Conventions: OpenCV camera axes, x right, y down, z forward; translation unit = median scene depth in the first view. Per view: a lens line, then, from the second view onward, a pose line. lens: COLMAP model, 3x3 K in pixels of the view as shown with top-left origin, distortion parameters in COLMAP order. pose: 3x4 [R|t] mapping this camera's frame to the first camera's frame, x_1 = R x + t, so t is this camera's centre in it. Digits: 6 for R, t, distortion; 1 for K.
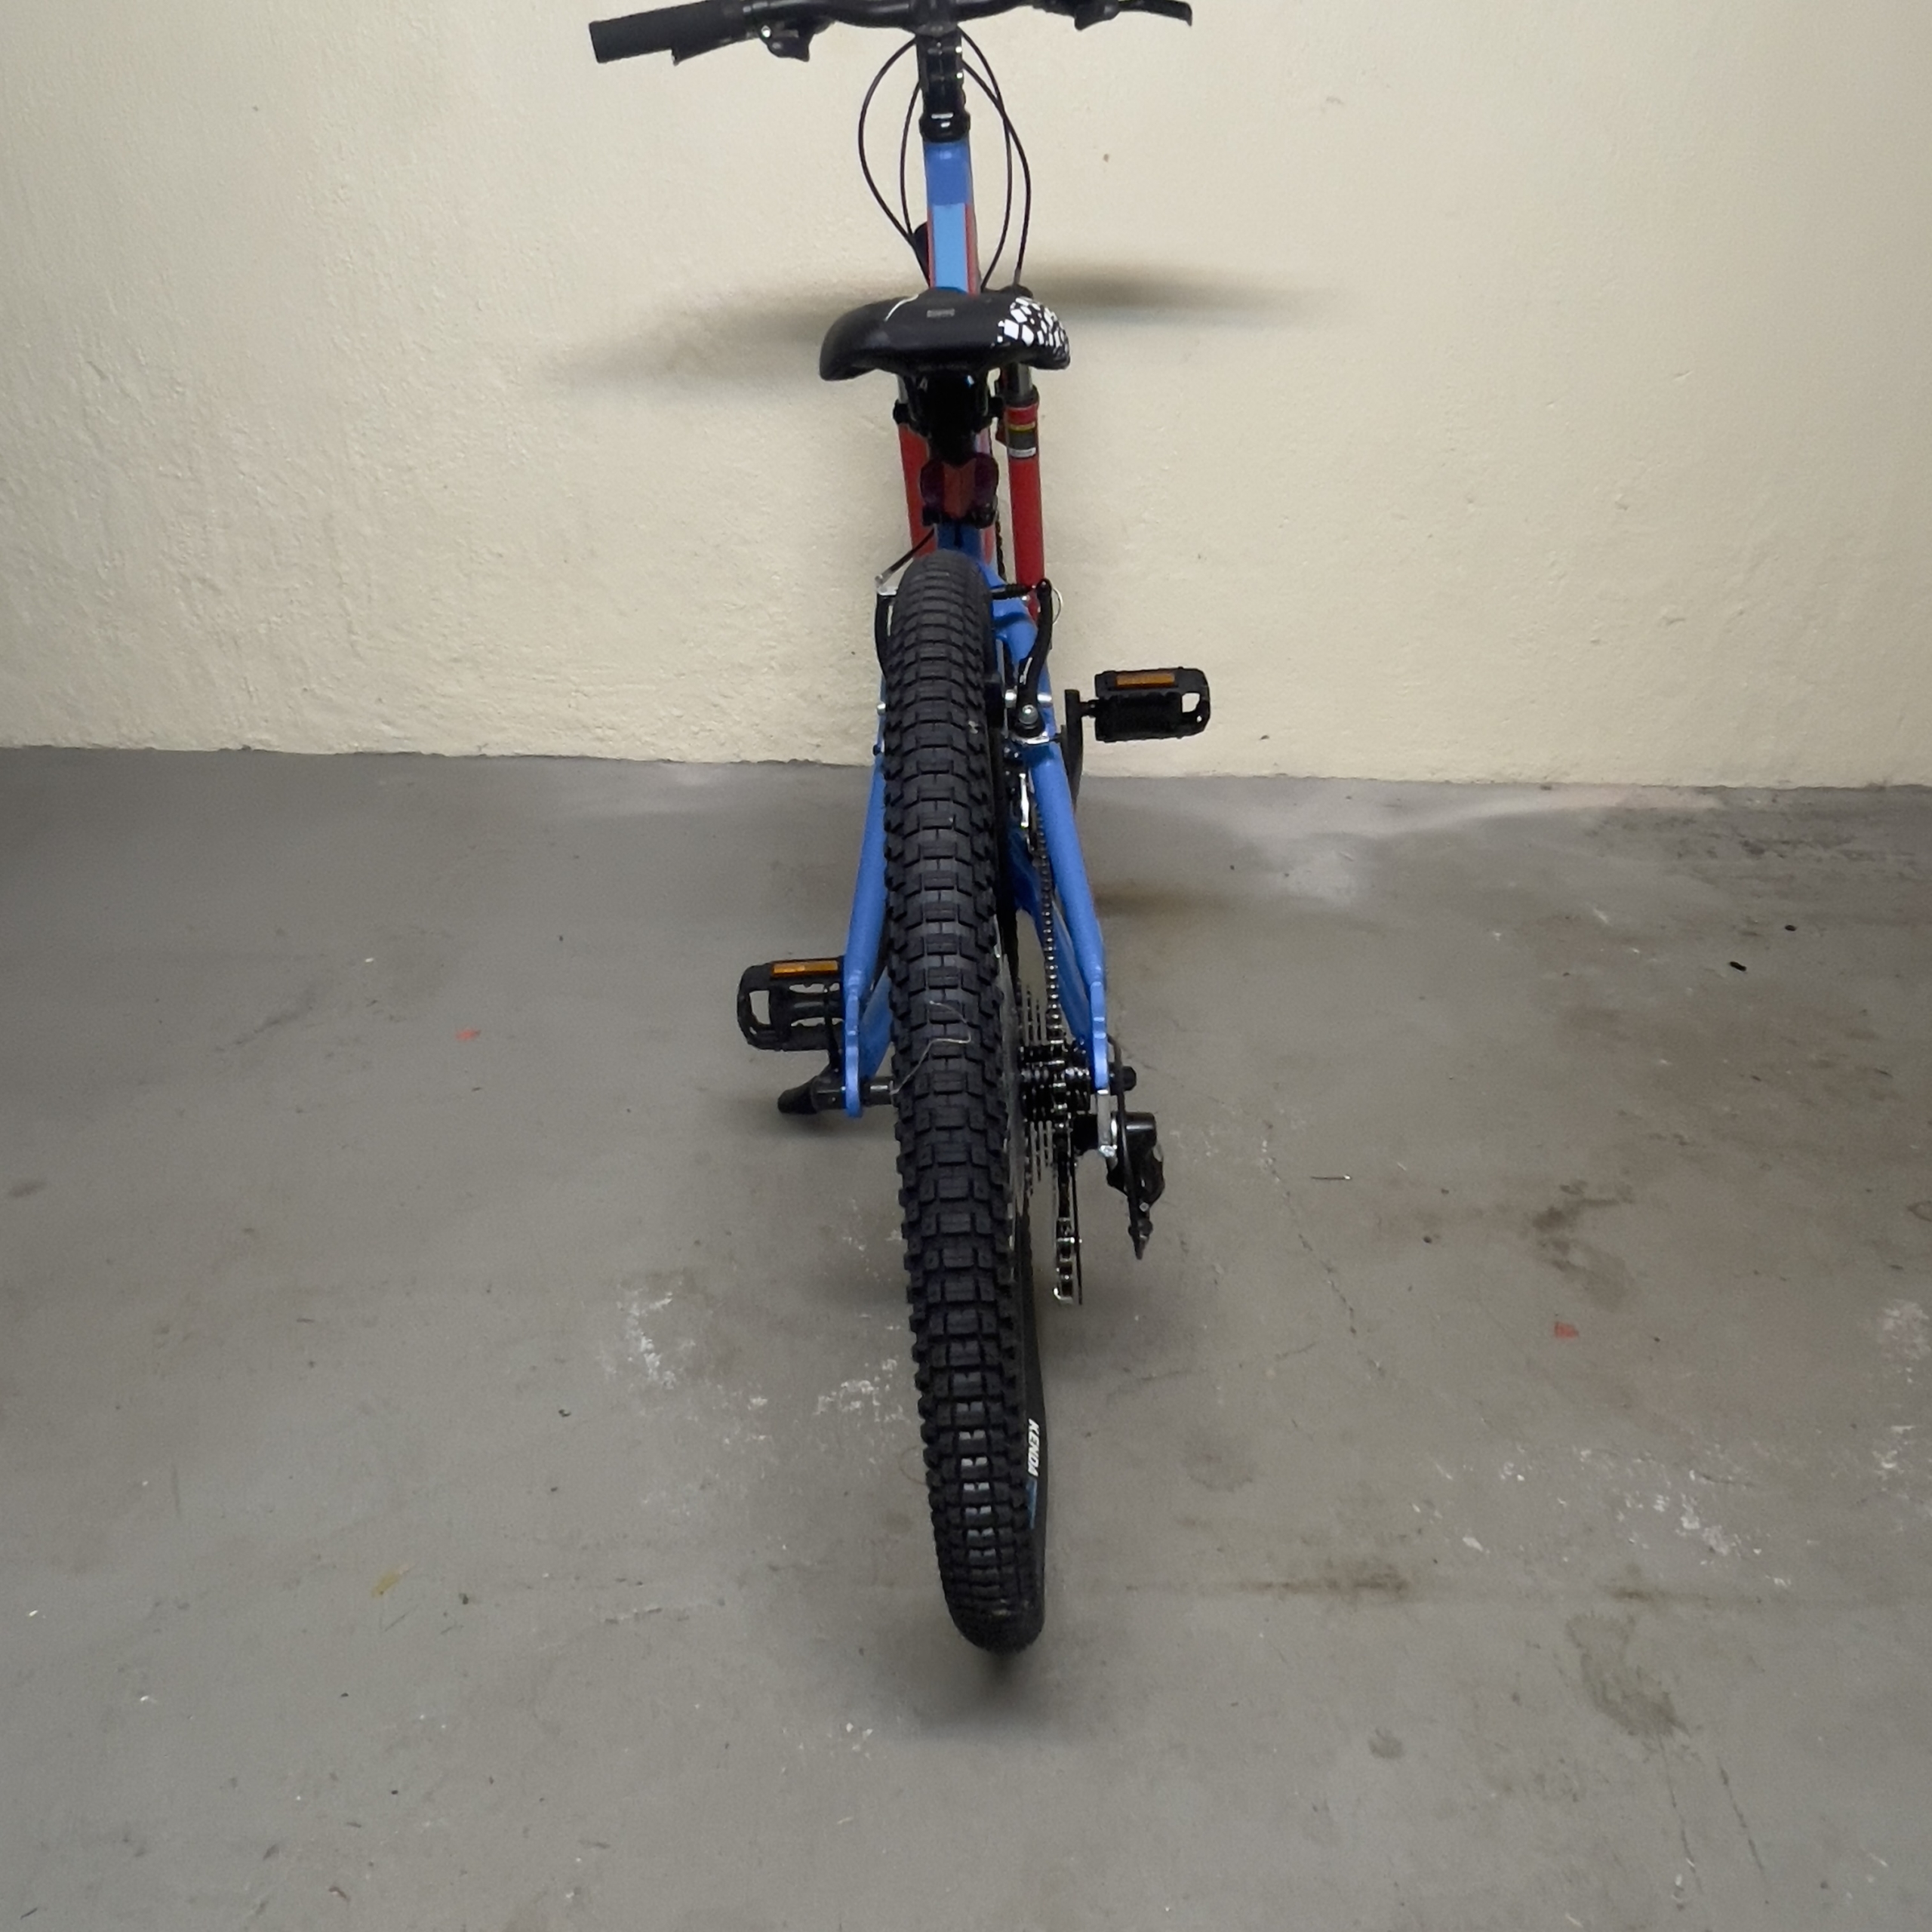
lens RADIAL K [[1582.4, 0, 966.0], [0, 1582.4, 966.0], [0, 0, 1]] dist [0.000651, -0.006396]
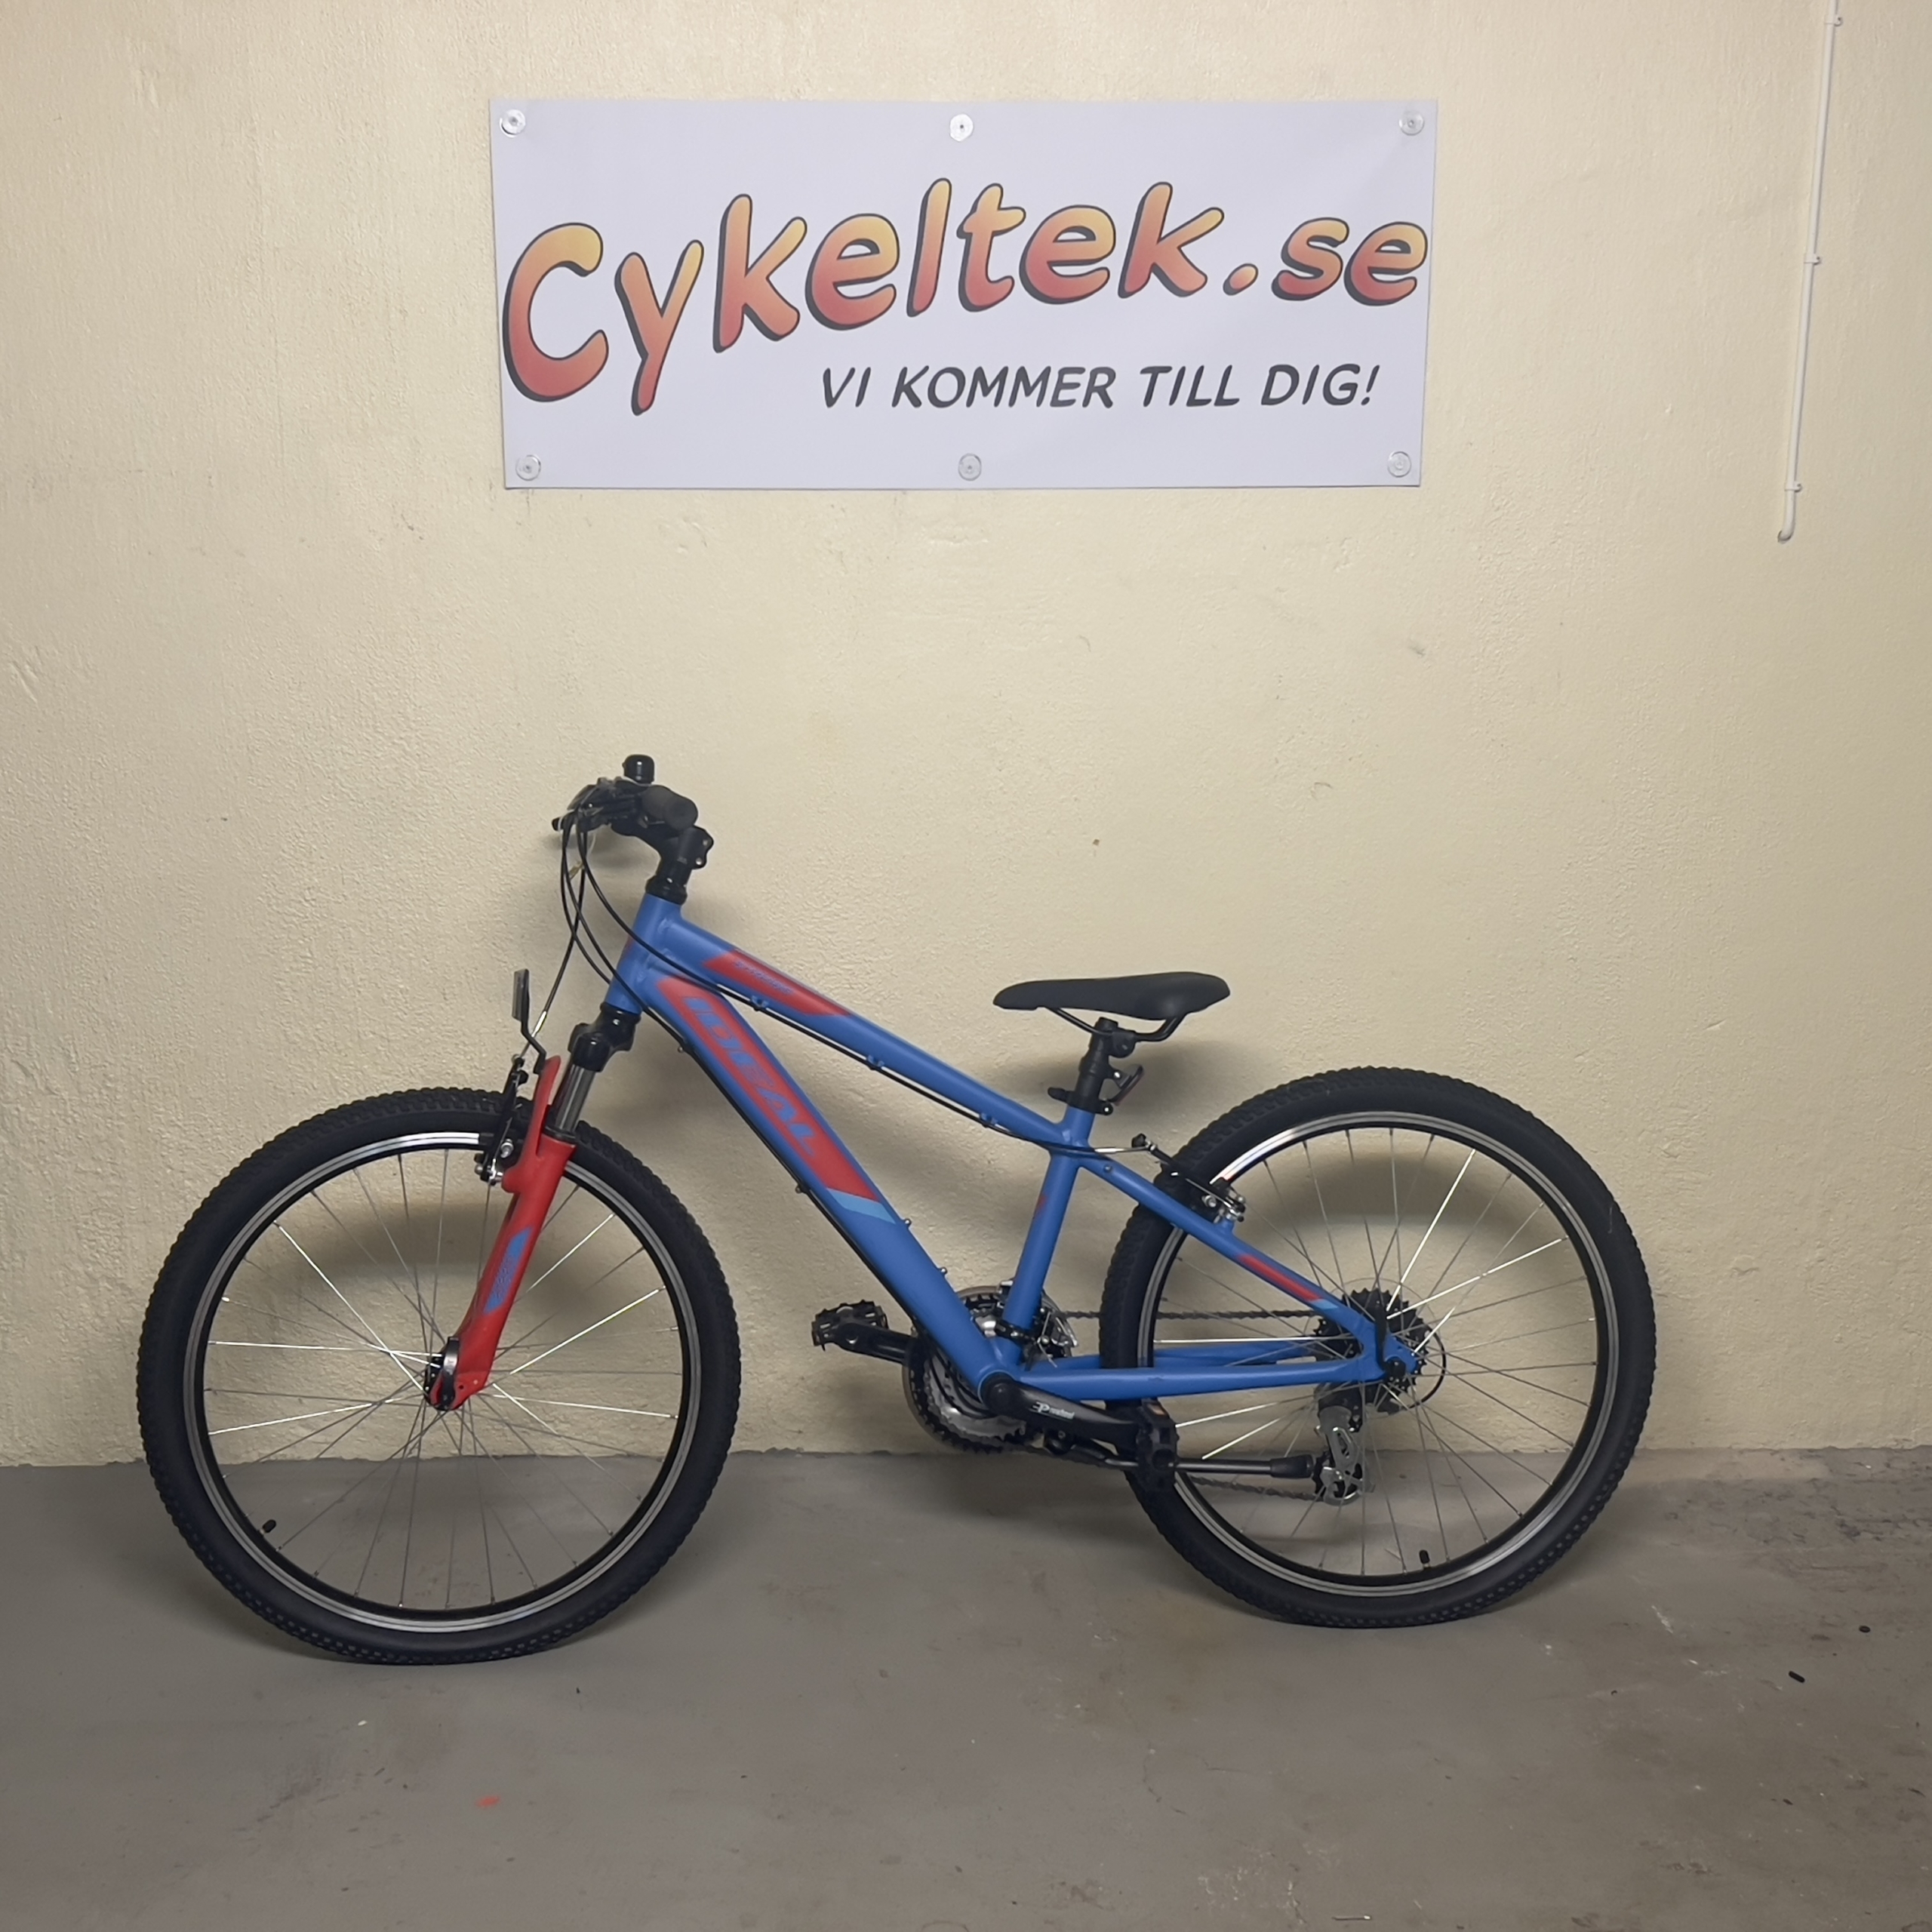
lens RADIAL K [[2865.7, 0, 984.0], [0, 2865.7, 1001.3], [0, 0, 1]] dist [0.177406, -0.550159]
pose [[0.999151, -0.027546, 0.030647, -0.038758], [0.033027, 0.980081, -0.195831, -0.066075], [-0.024642, 0.196676, 0.980159, -0.713204]]
